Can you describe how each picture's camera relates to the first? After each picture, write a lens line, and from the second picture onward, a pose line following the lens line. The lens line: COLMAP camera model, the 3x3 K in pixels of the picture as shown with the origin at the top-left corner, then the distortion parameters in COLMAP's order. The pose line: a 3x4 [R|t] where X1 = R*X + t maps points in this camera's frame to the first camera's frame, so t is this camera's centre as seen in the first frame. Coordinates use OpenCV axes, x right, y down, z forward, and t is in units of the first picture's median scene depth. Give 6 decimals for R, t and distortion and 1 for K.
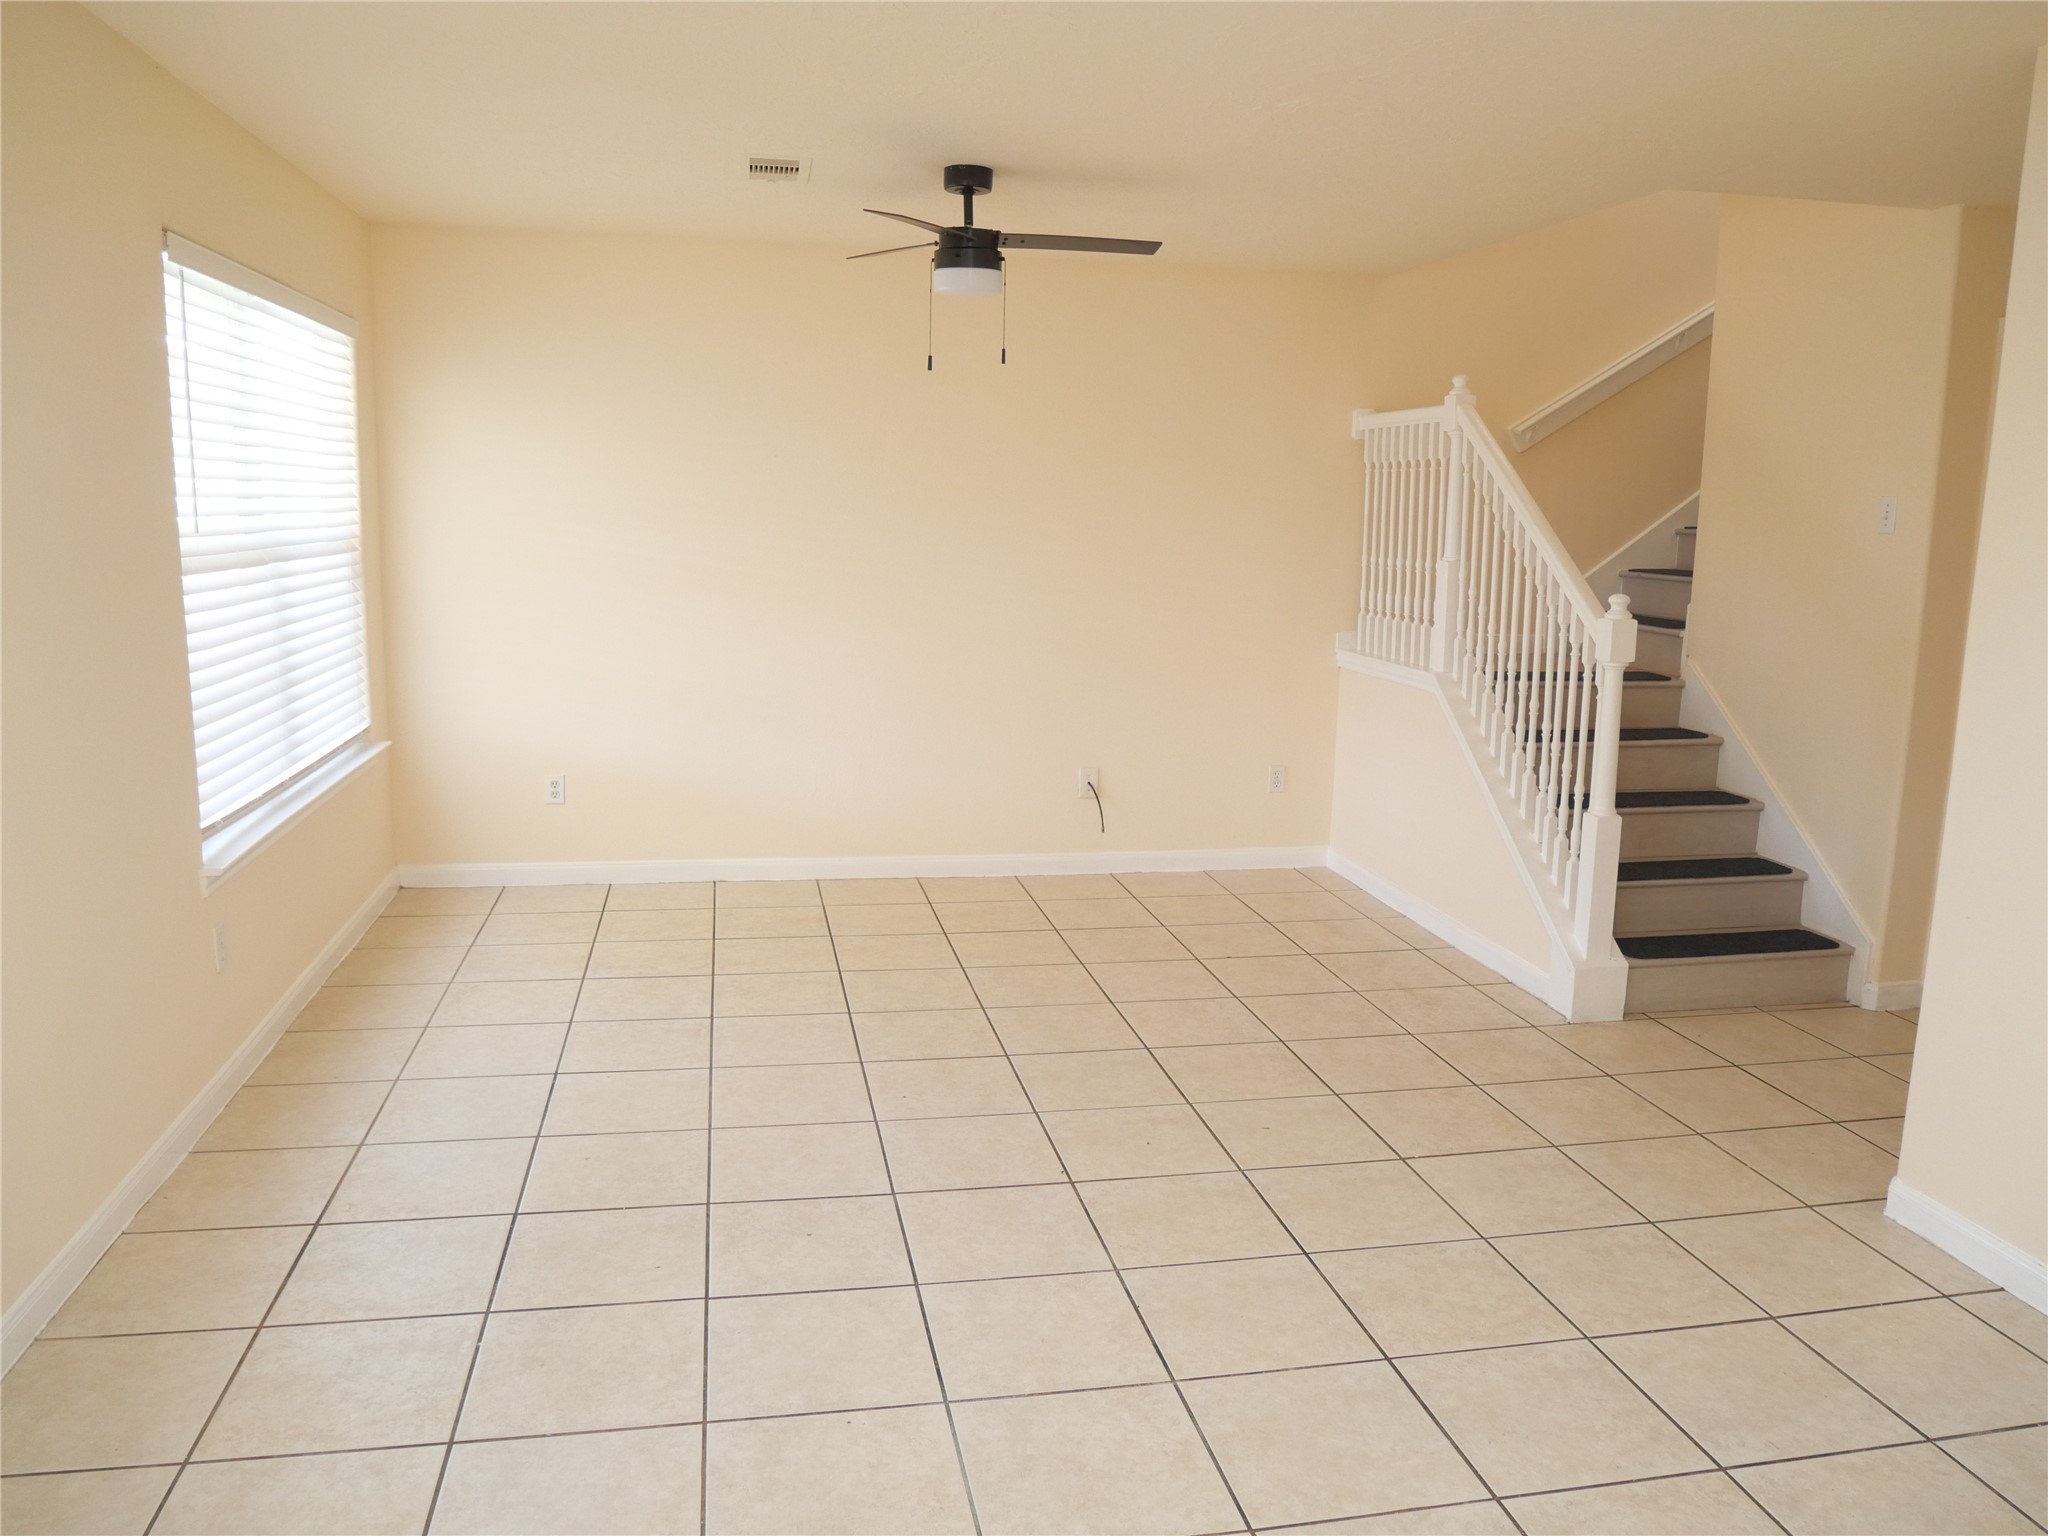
lens RADIAL K [[1498.3, 0, 1021.4], [0, 1498.3, 765.1], [0, 0, 1]] dist [-0.072370, 0.029127]
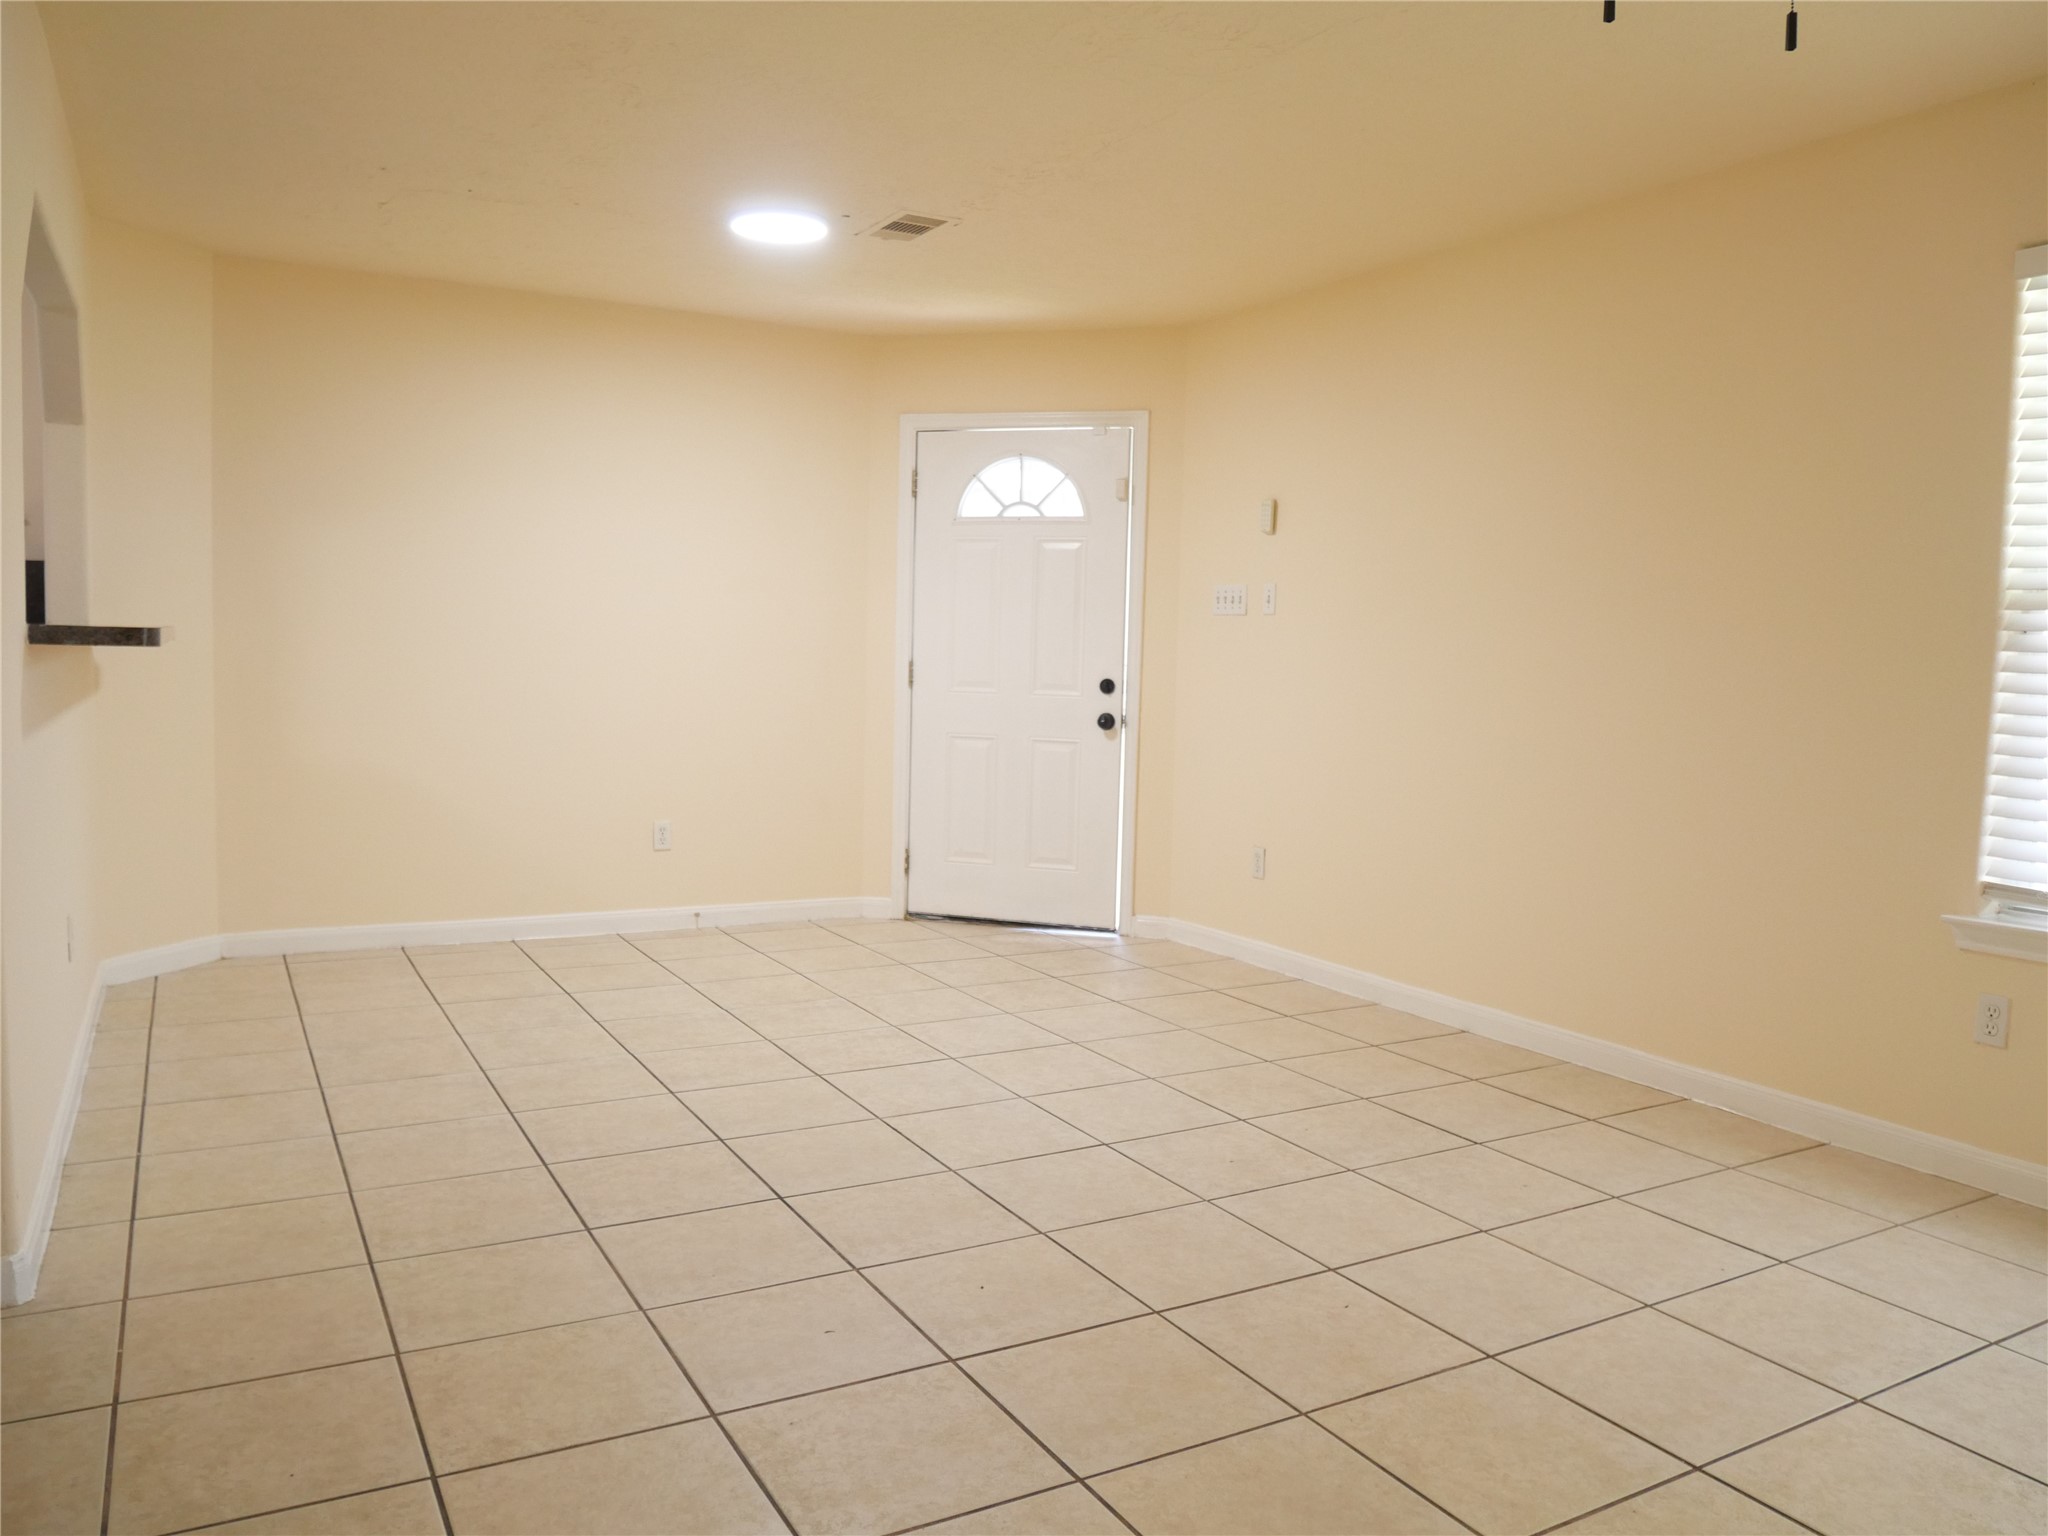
lens RADIAL K [[1495.9, 0, 1027.2], [0, 1495.9, 762.7], [0, 0, 1]] dist [-0.069426, 0.040670]
pose [[-0.946478, -0.017758, -0.322280, 0.218077], [-0.096932, 0.968033, 0.231334, -0.128276], [0.307870, 0.250192, -0.917943, 1.145355]]
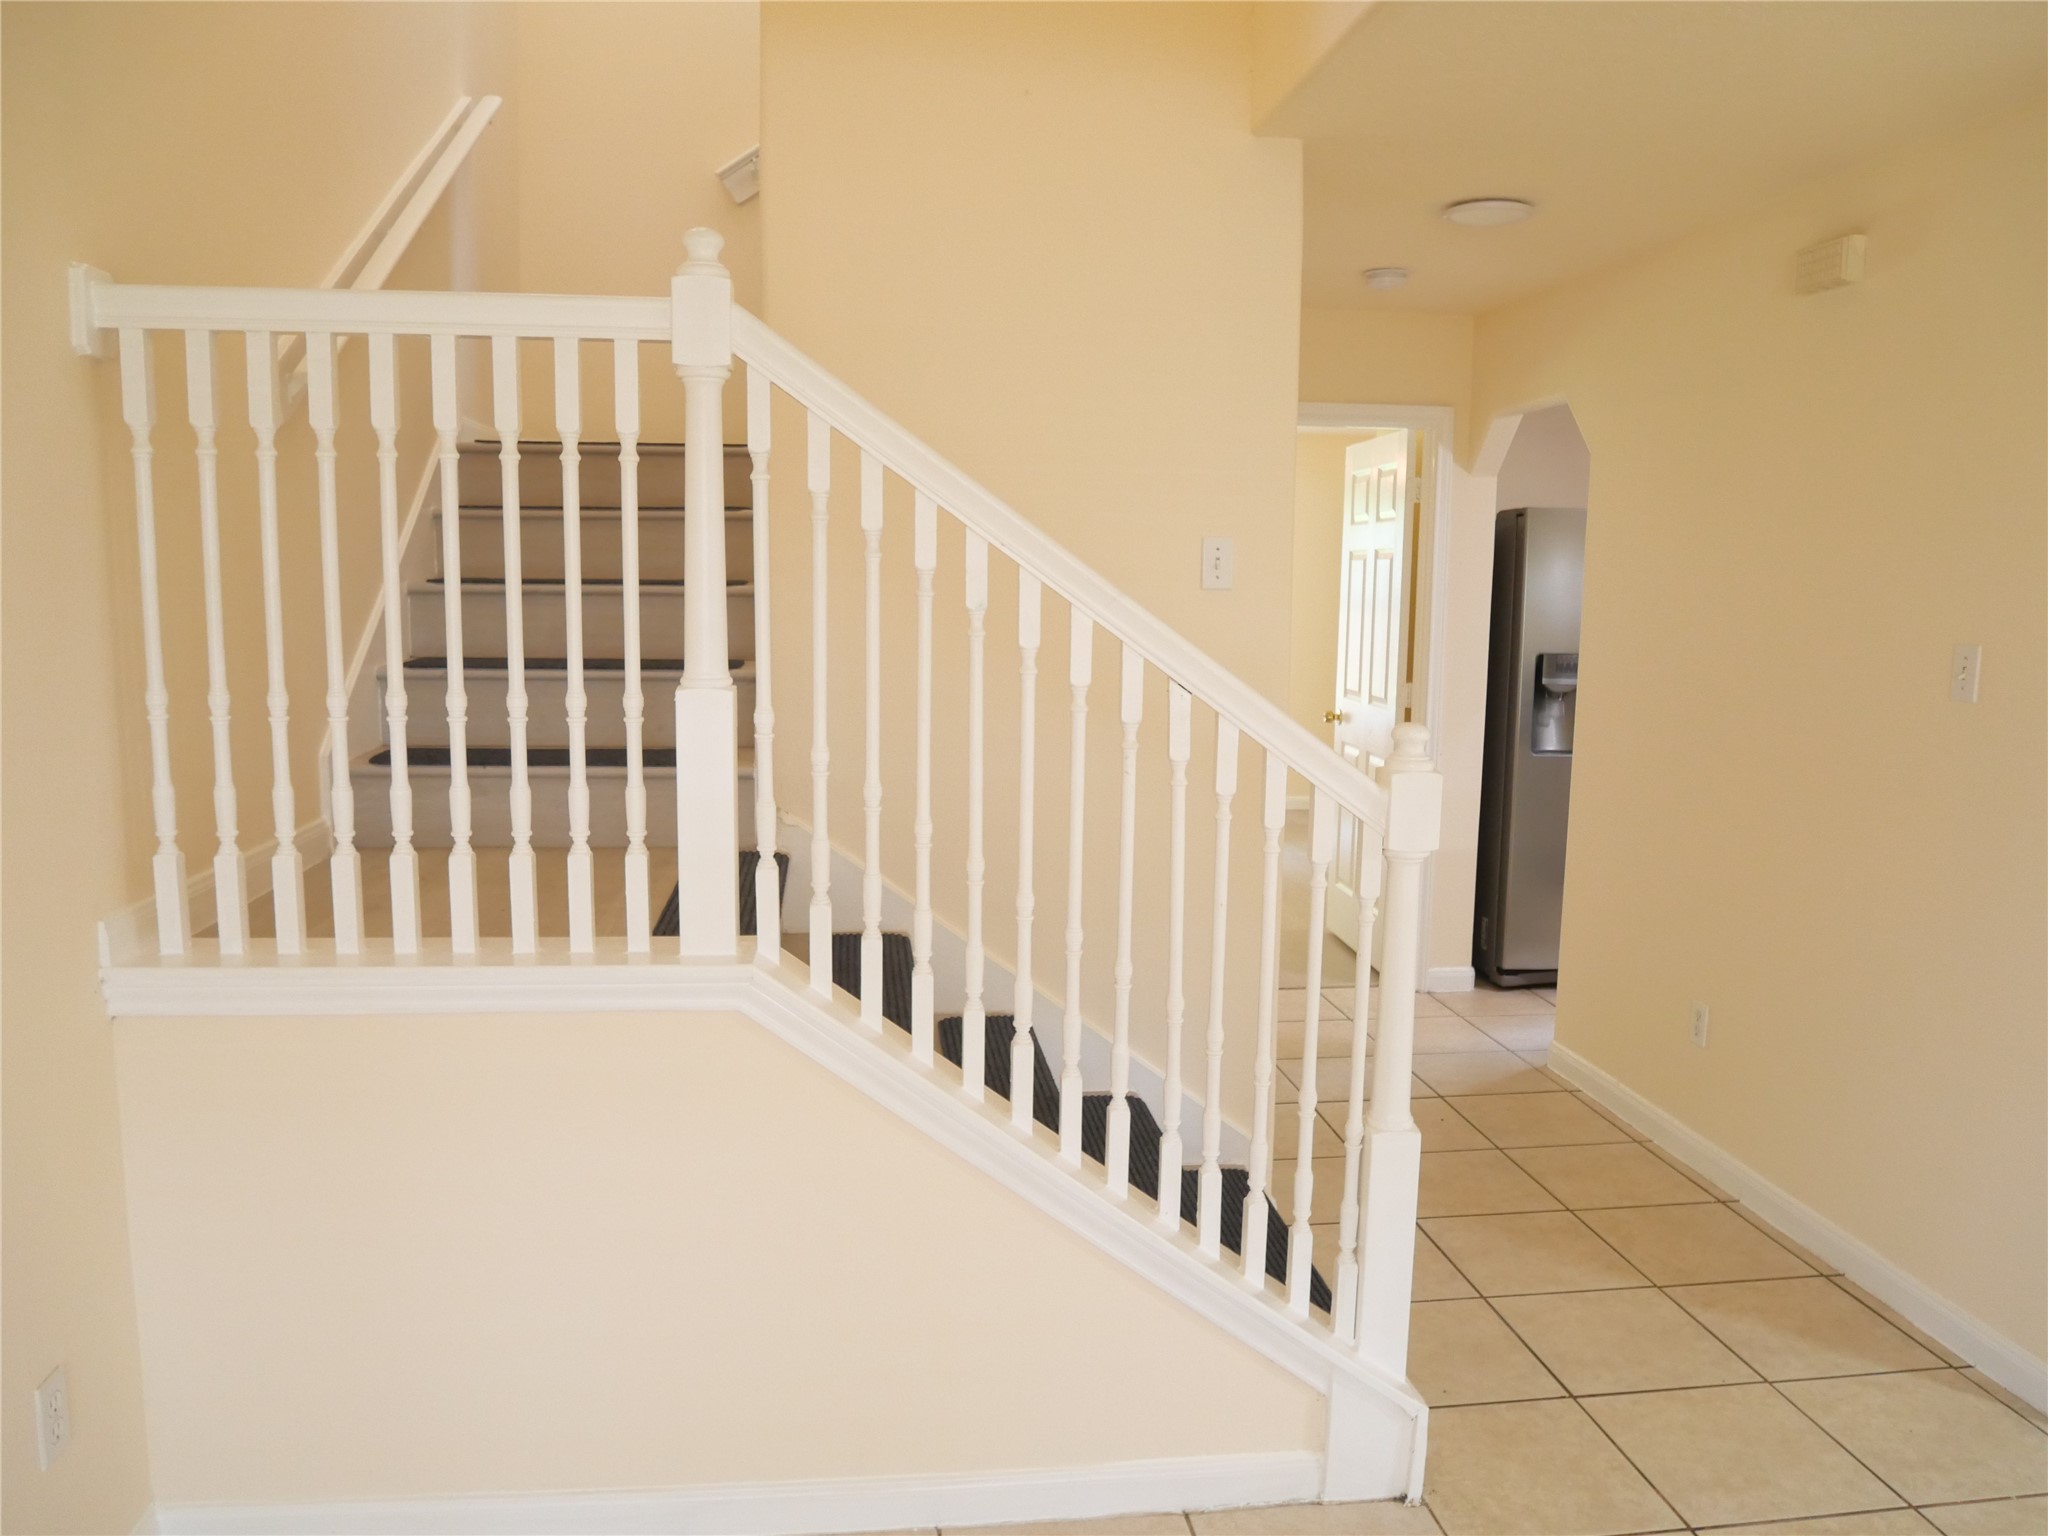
lens RADIAL K [[1498.3, 0, 1021.4], [0, 1498.3, 765.1], [0, 0, 1]] dist [-0.072370, 0.029127]
pose [[0.068543, -0.145713, 0.986950, -0.119645], [0.157266, 0.978486, 0.133541, -0.165847], [-0.985175, 0.146060, 0.089984, 0.926833]]
